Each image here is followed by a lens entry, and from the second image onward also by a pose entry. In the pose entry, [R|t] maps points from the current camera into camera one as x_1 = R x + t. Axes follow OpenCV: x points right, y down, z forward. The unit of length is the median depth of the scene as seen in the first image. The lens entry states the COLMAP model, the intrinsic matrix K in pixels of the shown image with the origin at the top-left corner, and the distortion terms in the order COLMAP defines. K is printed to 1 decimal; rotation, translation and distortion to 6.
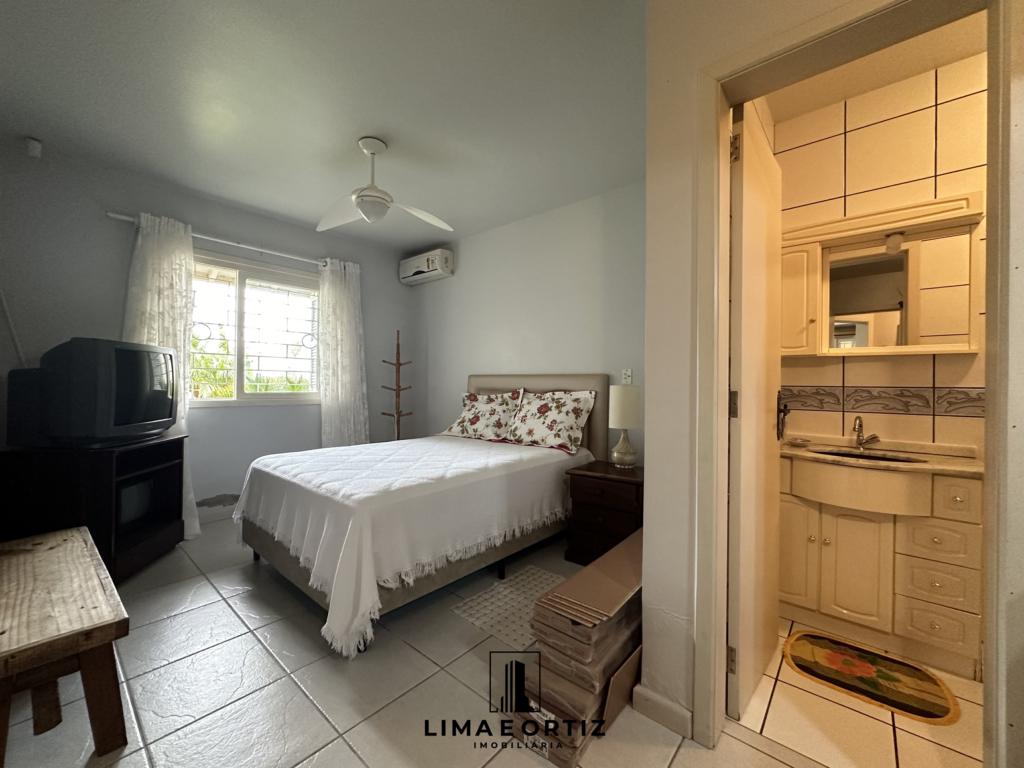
lens RADIAL K [[408.2, 0, 514.3], [0, 408.2, 383.8], [0, 0, 1]] dist [-0.005377, 0.000773]
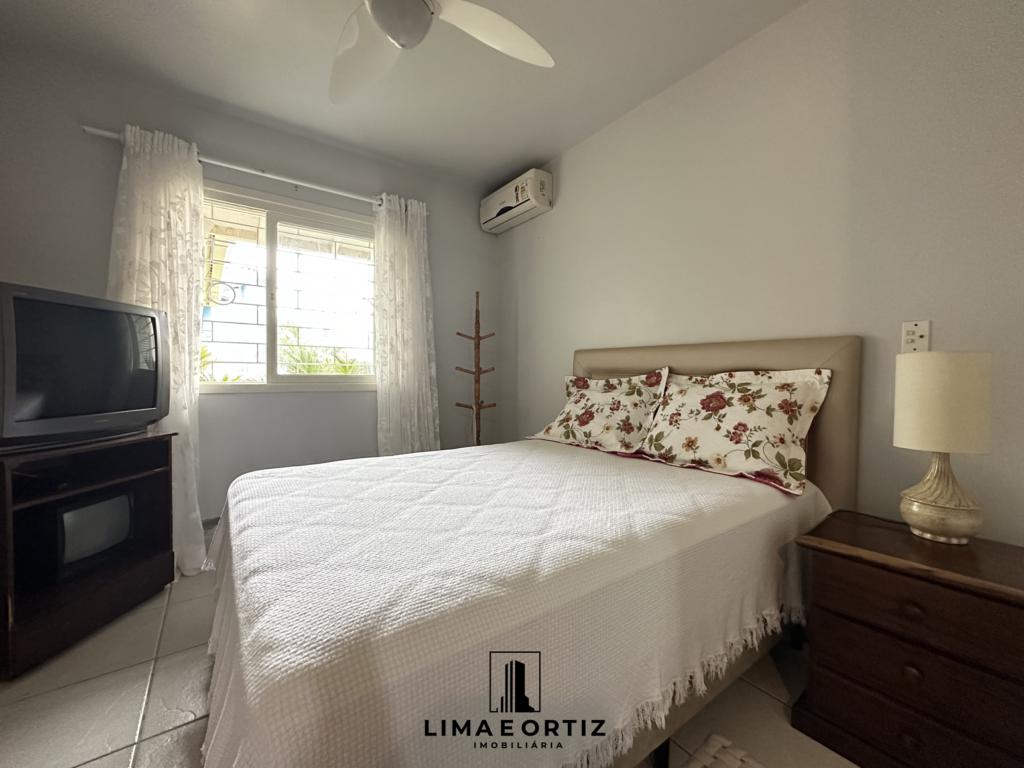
lens RADIAL K [[408.2, 0, 510.4], [0, 408.2, 381.5], [0, 0, 1]] dist [-0.005377, 0.000773]
pose [[0.970225, 0.003481, -0.242182, -0.061577], [0.001248, 0.999812, 0.019368, 0.020964], [0.242204, -0.019093, 0.970037, 0.379027]]
